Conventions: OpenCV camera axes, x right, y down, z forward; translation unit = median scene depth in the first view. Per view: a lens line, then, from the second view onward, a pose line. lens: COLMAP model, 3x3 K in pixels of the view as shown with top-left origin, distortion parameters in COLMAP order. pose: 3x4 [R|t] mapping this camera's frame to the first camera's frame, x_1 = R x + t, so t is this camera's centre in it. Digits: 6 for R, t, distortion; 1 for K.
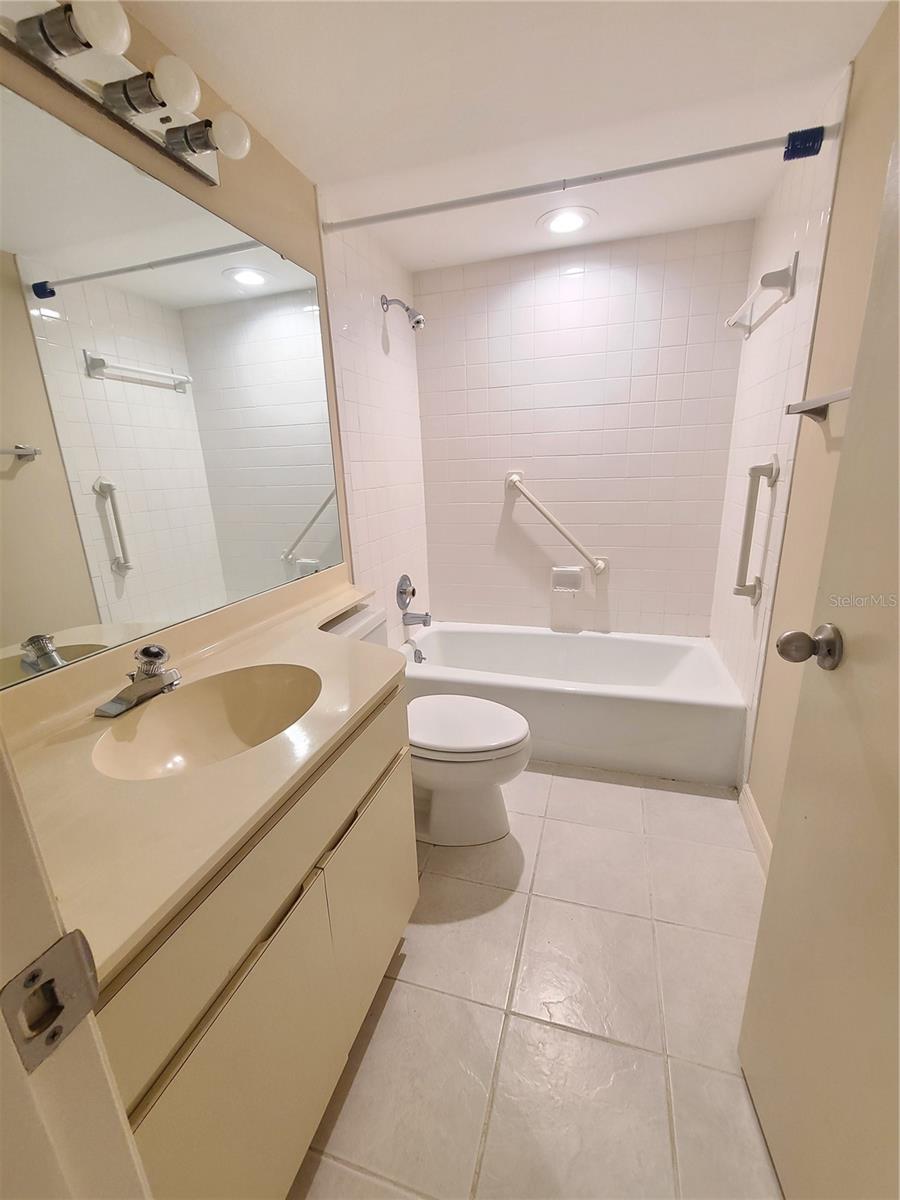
lens RADIAL K [[490.8, 0, 455.9], [0, 490.8, 603.9], [0, 0, 1]] dist [-0.001608, 0.000557]
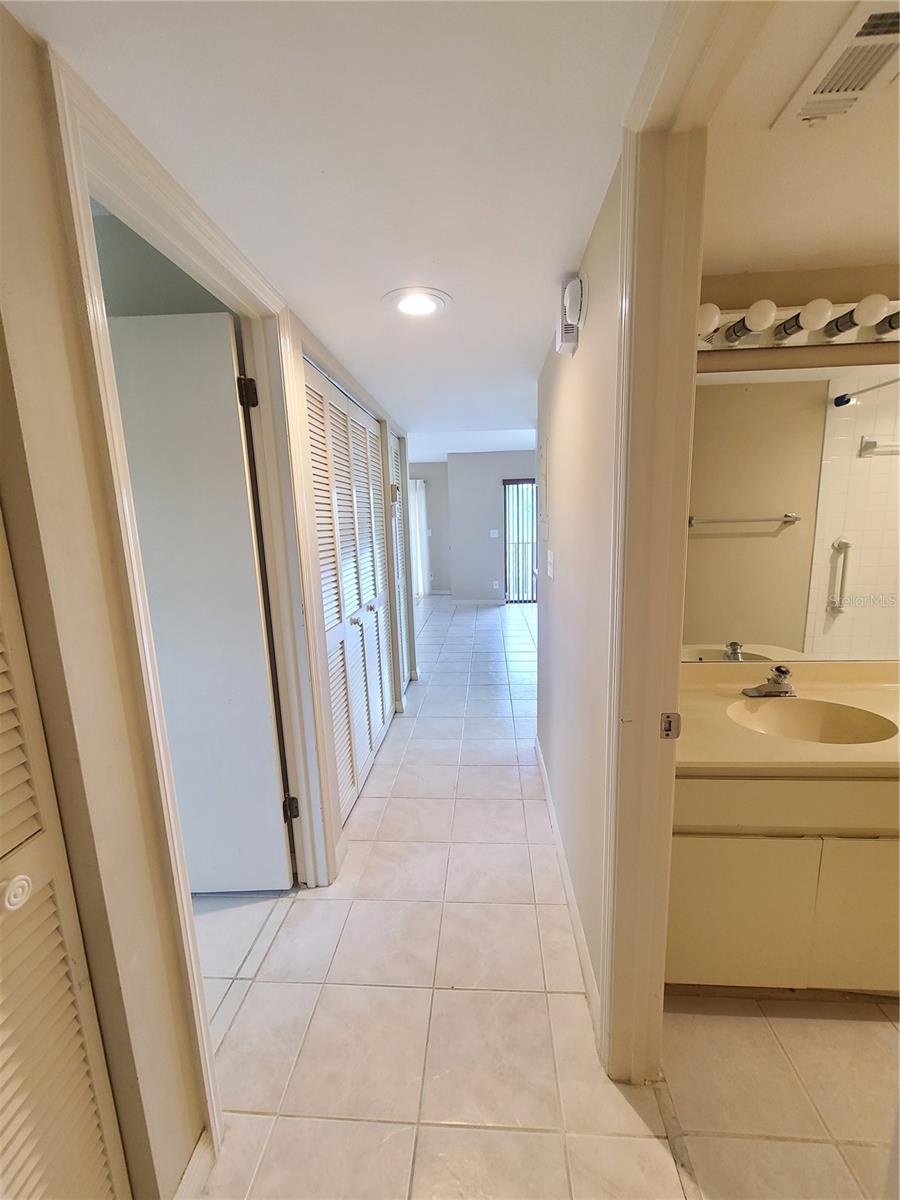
lens RADIAL K [[490.8, 0, 455.9], [0, 490.8, 603.9], [0, 0, 1]] dist [-0.001608, 0.000557]
pose [[0.229183, 0.192475, -0.954164, 0.302627], [-0.241163, 0.960921, 0.135912, -0.034621], [0.943035, 0.198960, 0.266645, -0.241408]]
